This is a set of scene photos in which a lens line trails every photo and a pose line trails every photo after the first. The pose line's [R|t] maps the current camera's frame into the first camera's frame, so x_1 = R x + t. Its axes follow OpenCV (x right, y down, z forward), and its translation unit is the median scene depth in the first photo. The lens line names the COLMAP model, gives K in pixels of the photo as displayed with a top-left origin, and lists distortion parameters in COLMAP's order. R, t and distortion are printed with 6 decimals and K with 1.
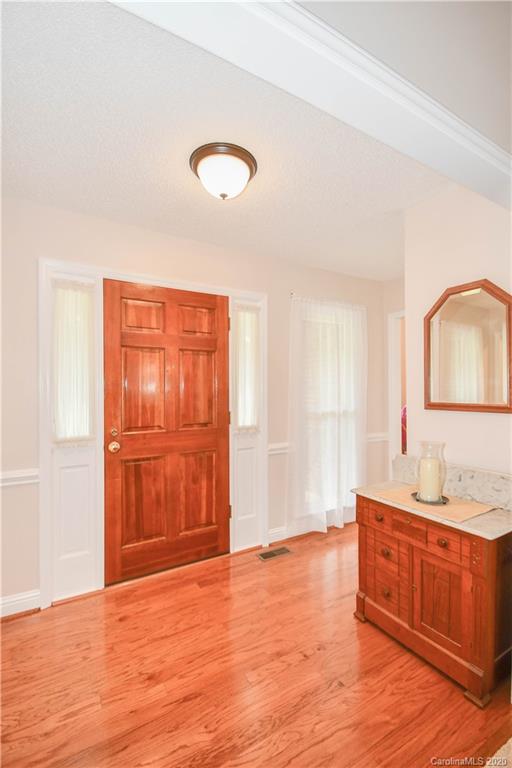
lens RADIAL K [[332.7, 0, 254.5], [0, 332.7, 385.3], [0, 0, 1]] dist [0.002967, -0.010211]
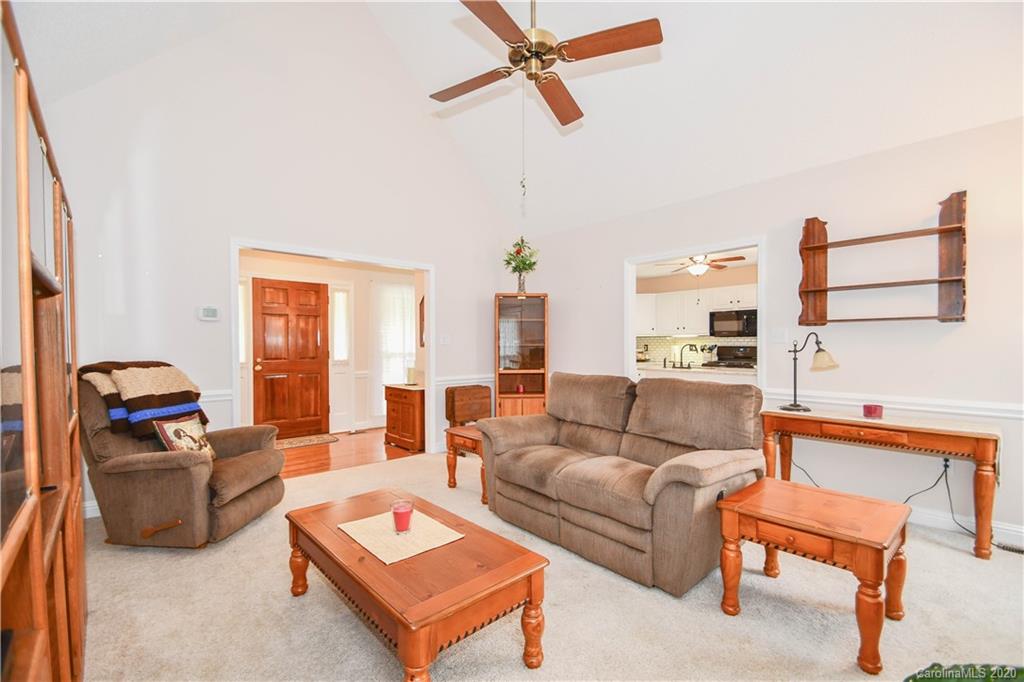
lens RADIAL K [[443.7, 0, 511.5], [0, 443.7, 346.5], [0, 0, 1]] dist [0.002967, -0.010211]
pose [[0.979932, 0.000166, 0.199331, 0.406936], [-0.002538, 0.999929, 0.011641, 0.027358], [-0.199315, -0.011914, 0.979863, -1.484512]]
